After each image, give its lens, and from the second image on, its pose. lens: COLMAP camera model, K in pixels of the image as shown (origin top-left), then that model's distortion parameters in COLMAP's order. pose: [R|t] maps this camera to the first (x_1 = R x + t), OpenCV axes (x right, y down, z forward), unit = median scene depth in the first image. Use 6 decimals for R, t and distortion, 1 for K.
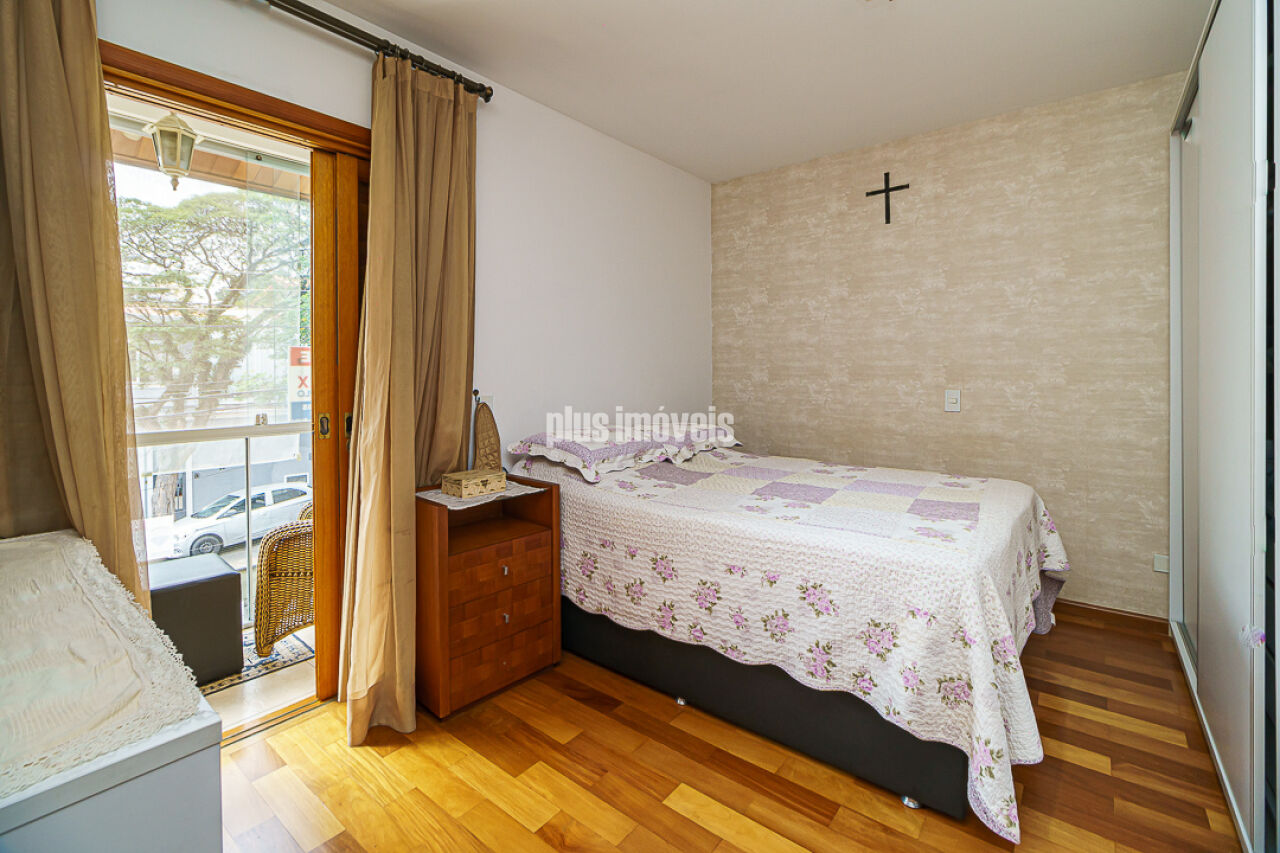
lens RADIAL K [[564.8, 0, 648.6], [0, 564.8, 381.3], [0, 0, 1]] dist [-0.017742, 0.003146]
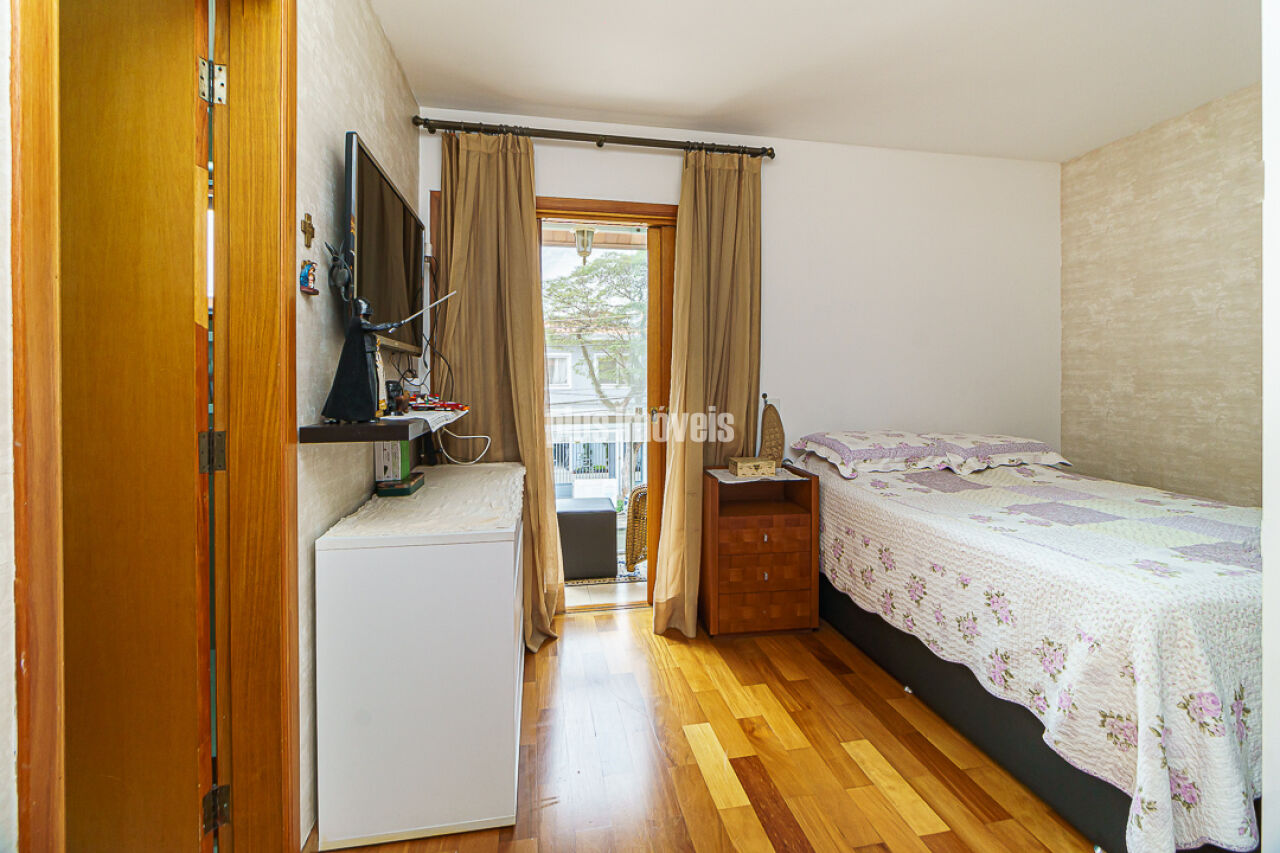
lens RADIAL K [[564.8, 0, 647.1], [0, 564.8, 390.6], [0, 0, 1]] dist [-0.017742, 0.003146]
pose [[0.766273, 0.018346, -0.642253, 0.347987], [-0.014628, 0.999831, 0.011107, -0.001652], [0.642348, 0.000884, 0.766413, -0.132108]]
